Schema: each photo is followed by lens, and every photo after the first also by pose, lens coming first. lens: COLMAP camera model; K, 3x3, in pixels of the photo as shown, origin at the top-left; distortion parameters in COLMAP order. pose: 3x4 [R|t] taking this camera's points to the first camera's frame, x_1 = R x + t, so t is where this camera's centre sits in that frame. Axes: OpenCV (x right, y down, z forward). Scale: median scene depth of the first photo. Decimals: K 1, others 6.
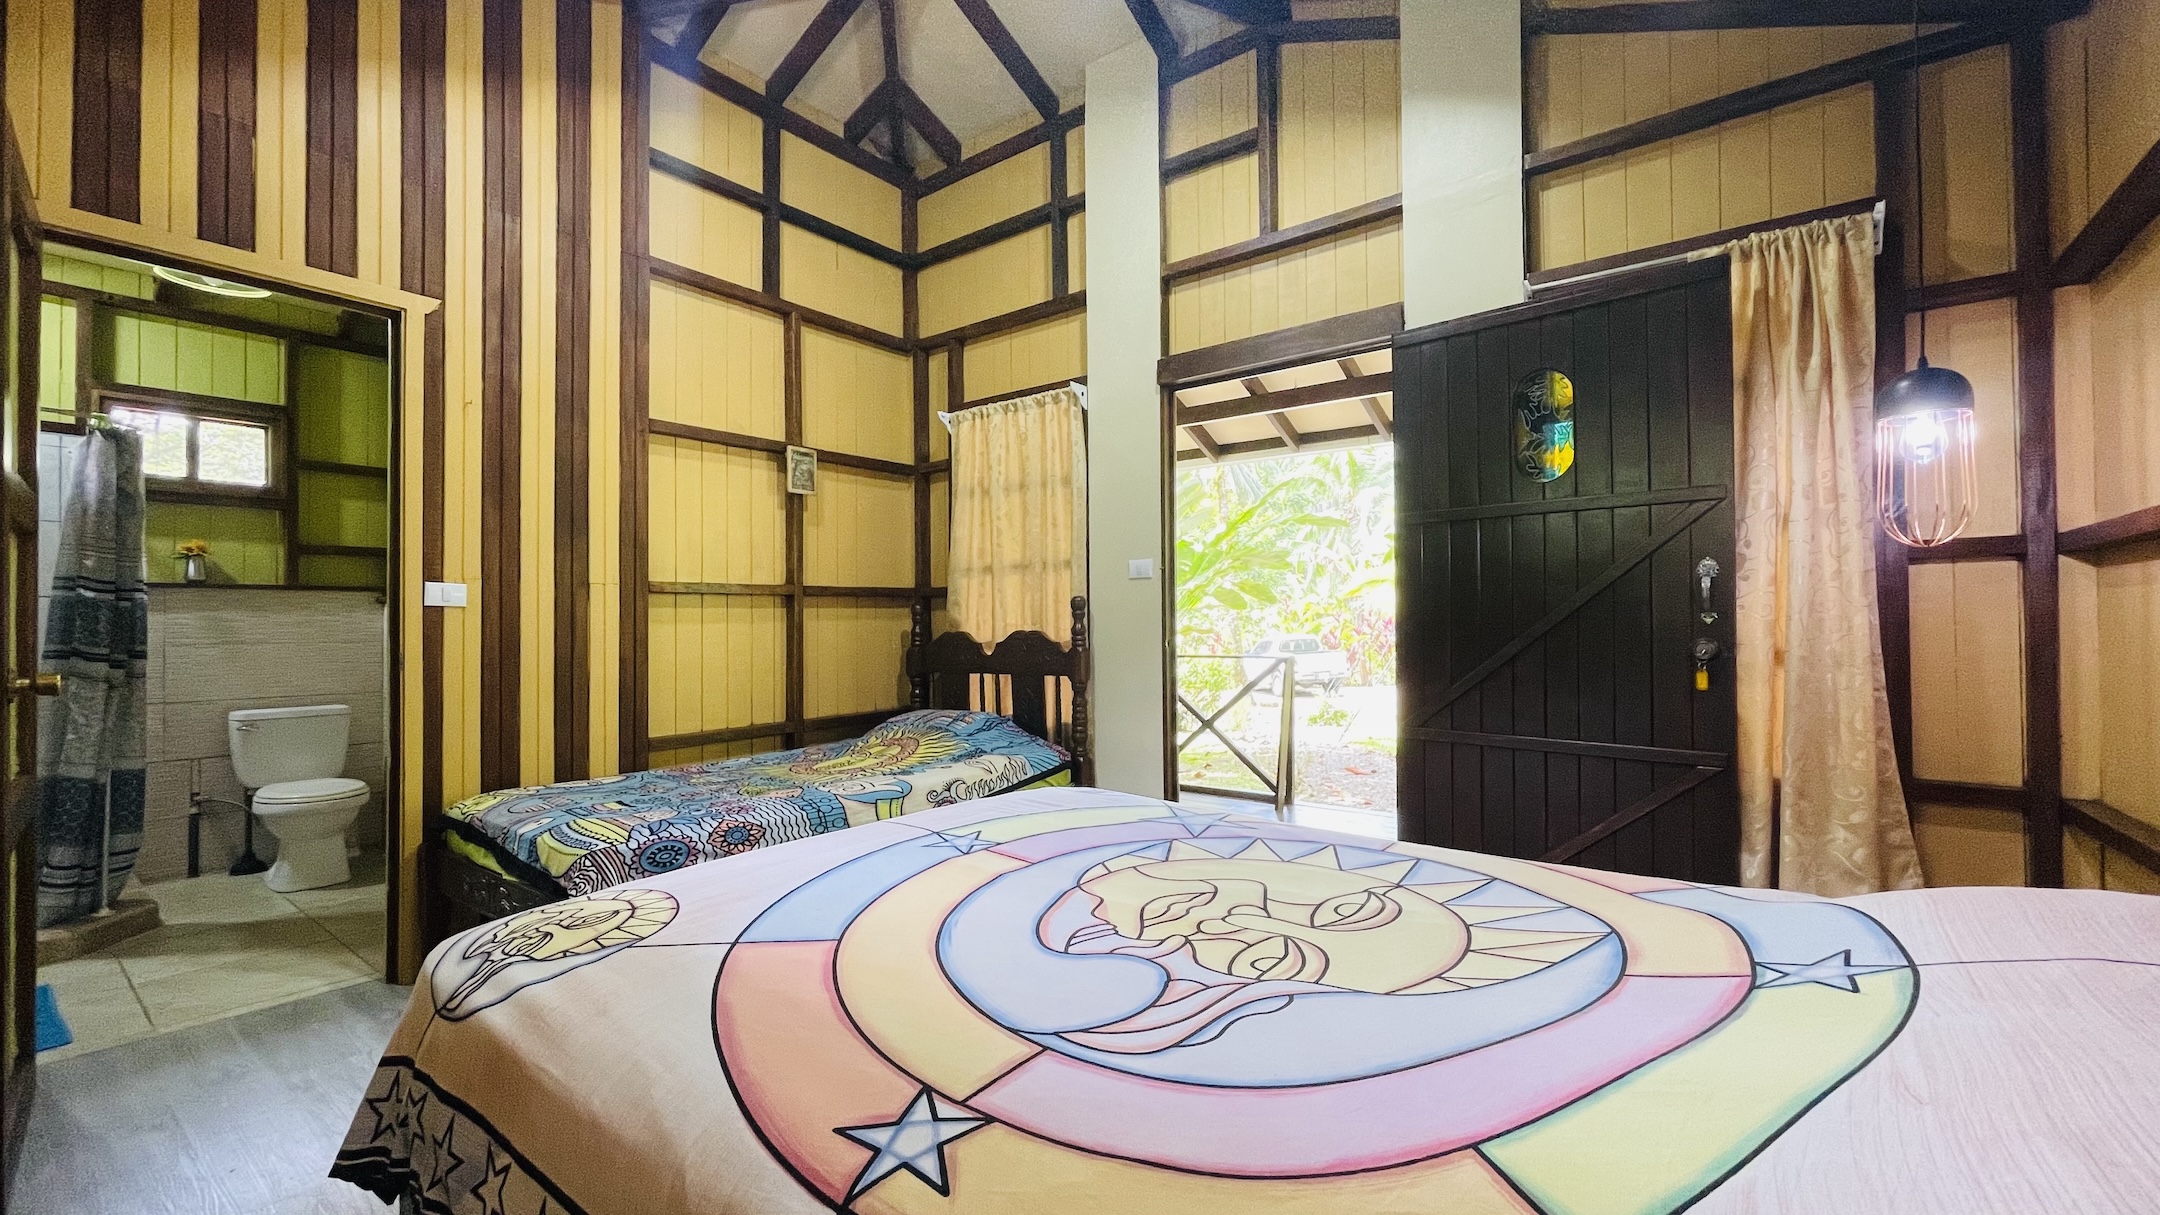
lens RADIAL K [[861.2, 0, 1083.0], [0, 861.2, 612.7], [0, 0, 1]] dist [0.000496, 0.000027]
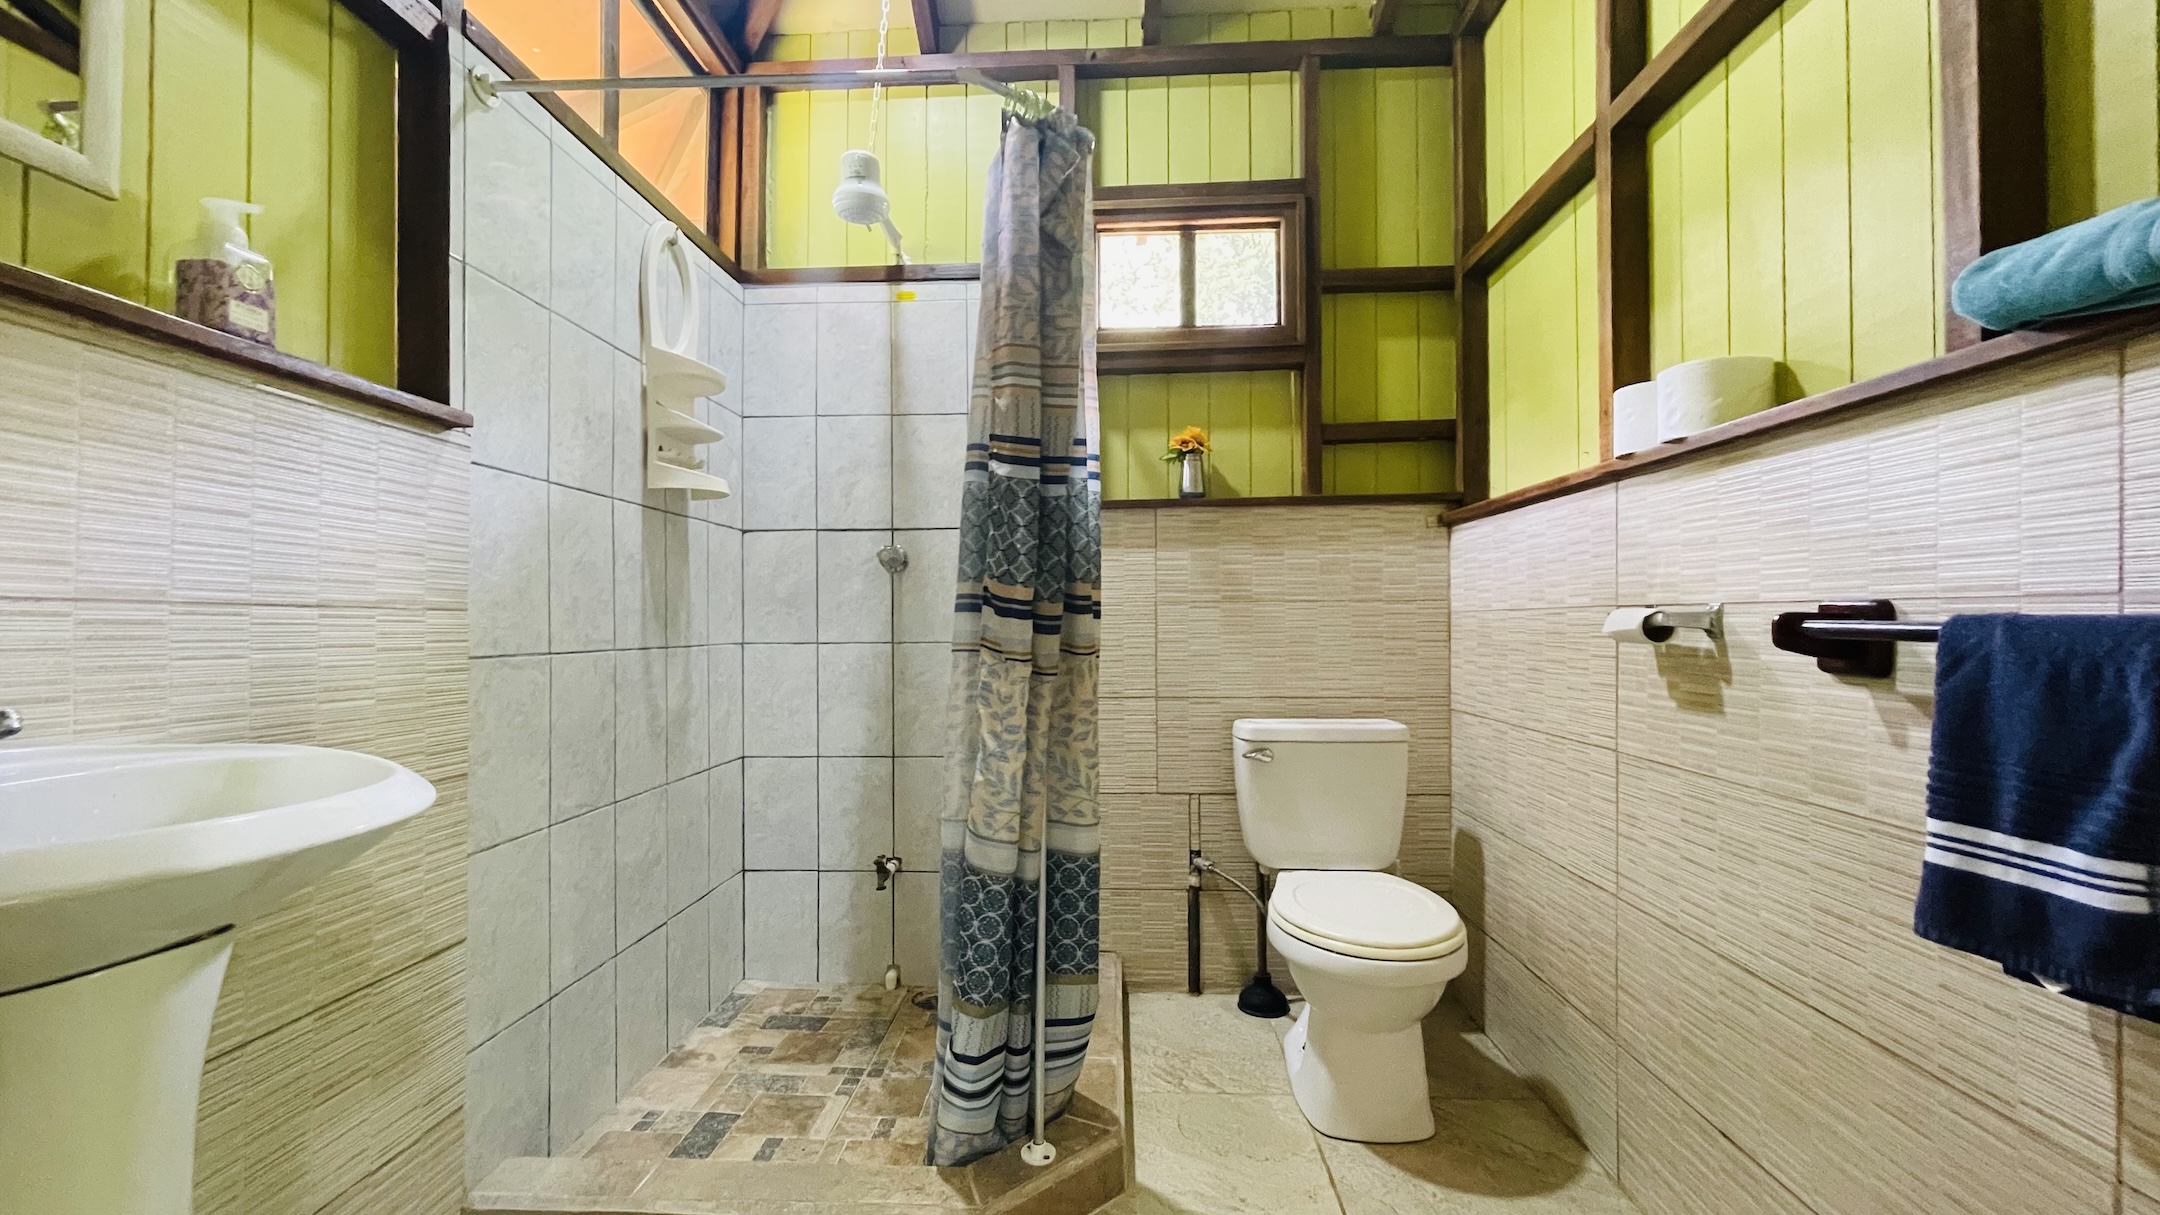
lens RADIAL K [[861.2, 0, 1083.0], [0, 861.2, 612.7], [0, 0, 1]] dist [0.000496, 0.000027]
pose [[0.565706, -0.003919, -0.824598, -0.705257], [0.010837, 0.999938, 0.002682, 0.050493], [0.824536, -0.010454, 0.565713, 0.727556]]
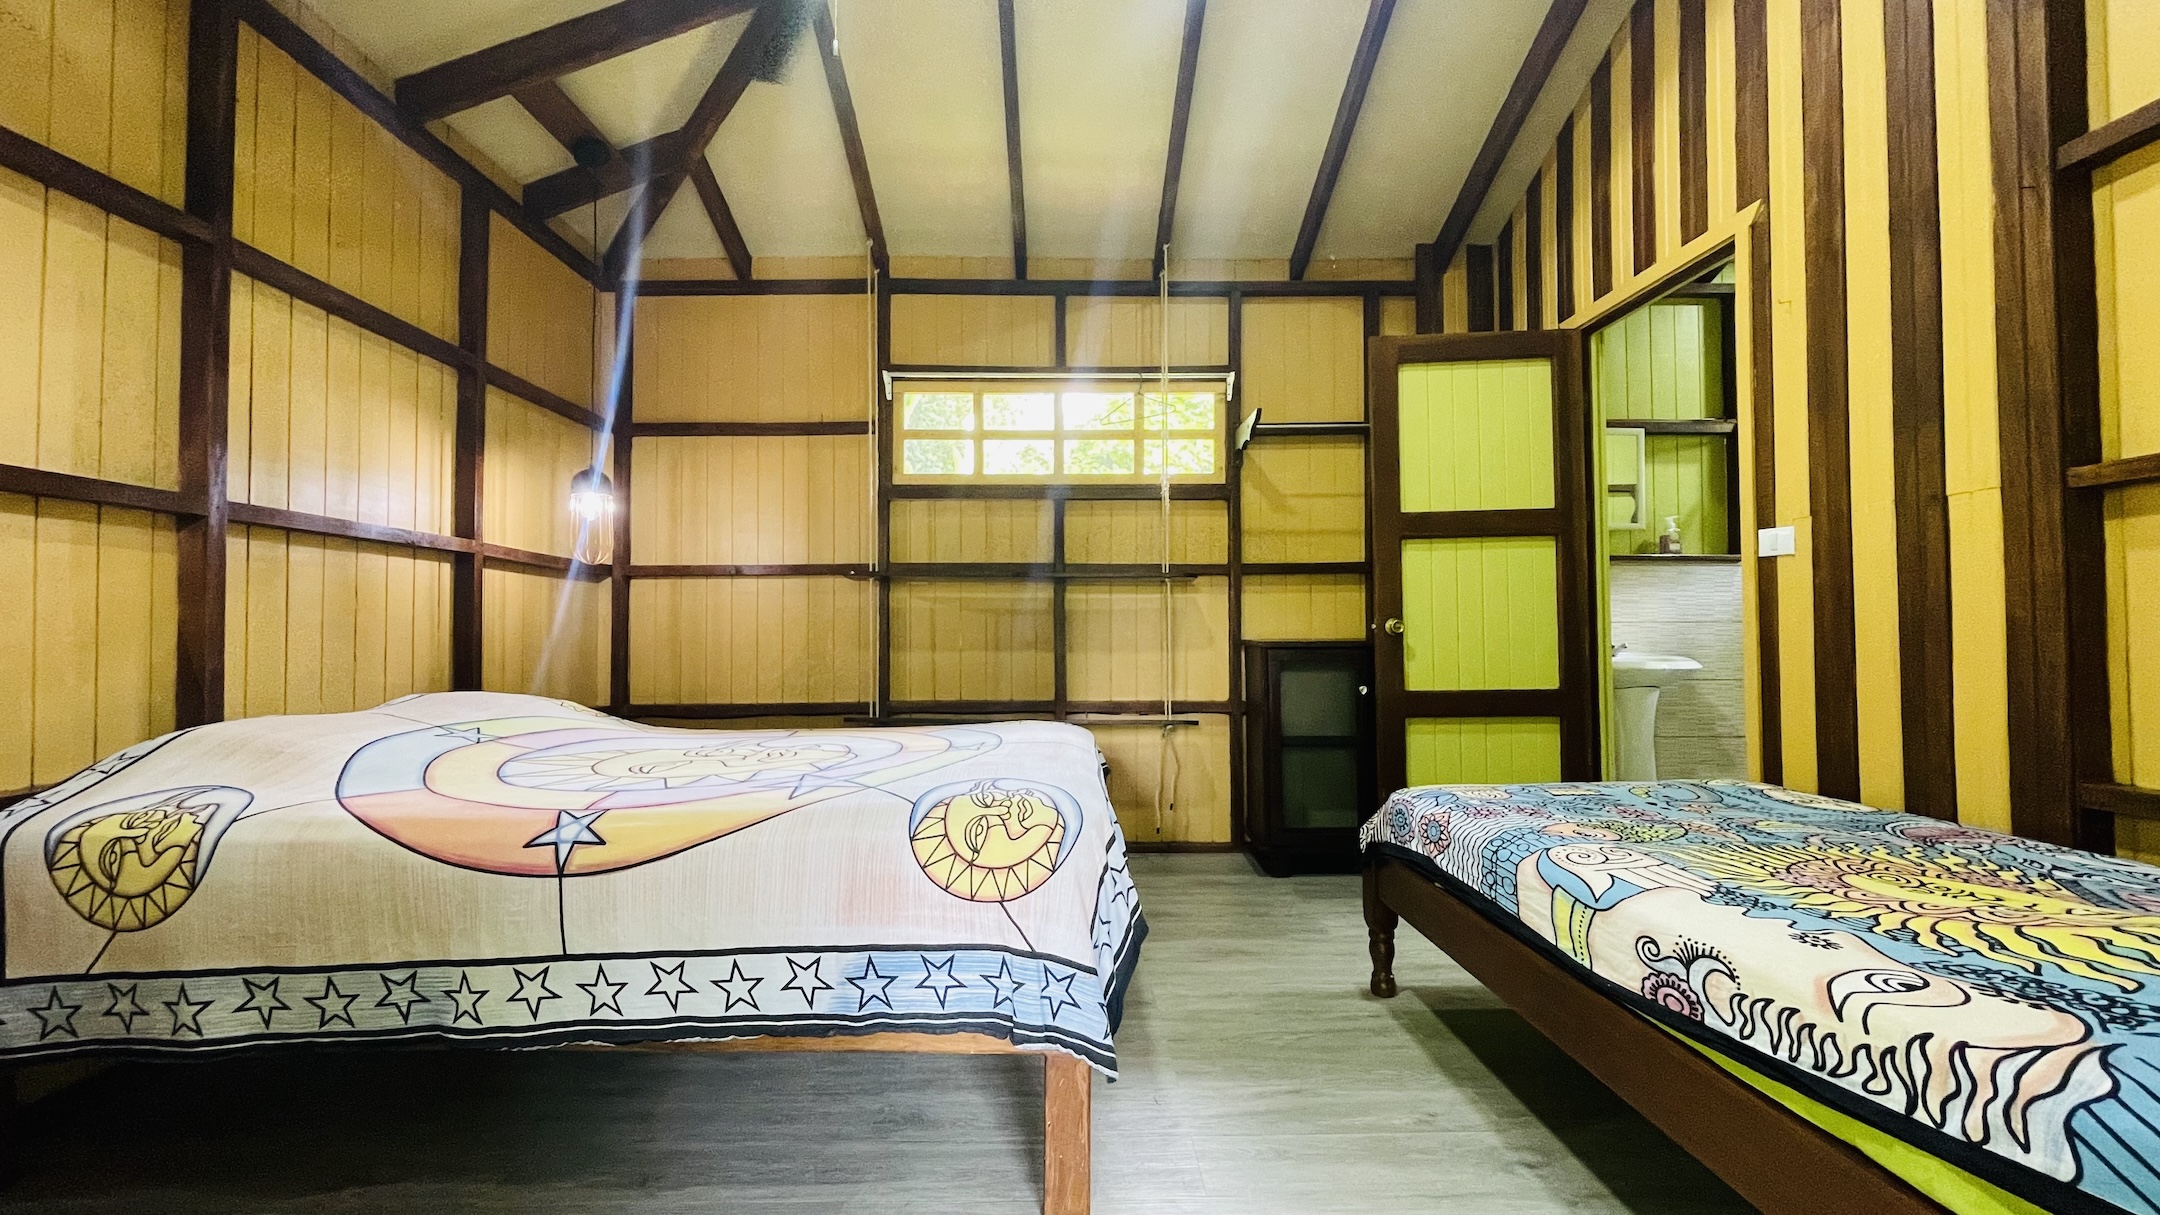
lens RADIAL K [[861.2, 0, 1083.0], [0, 861.2, 612.7], [0, 0, 1]] dist [0.000496, 0.000027]
pose [[-0.780409, -0.006695, -0.625234, 0.273915], [0.017921, 0.999292, -0.033071, 0.056477], [0.625013, -0.037014, -0.779737, 1.079284]]
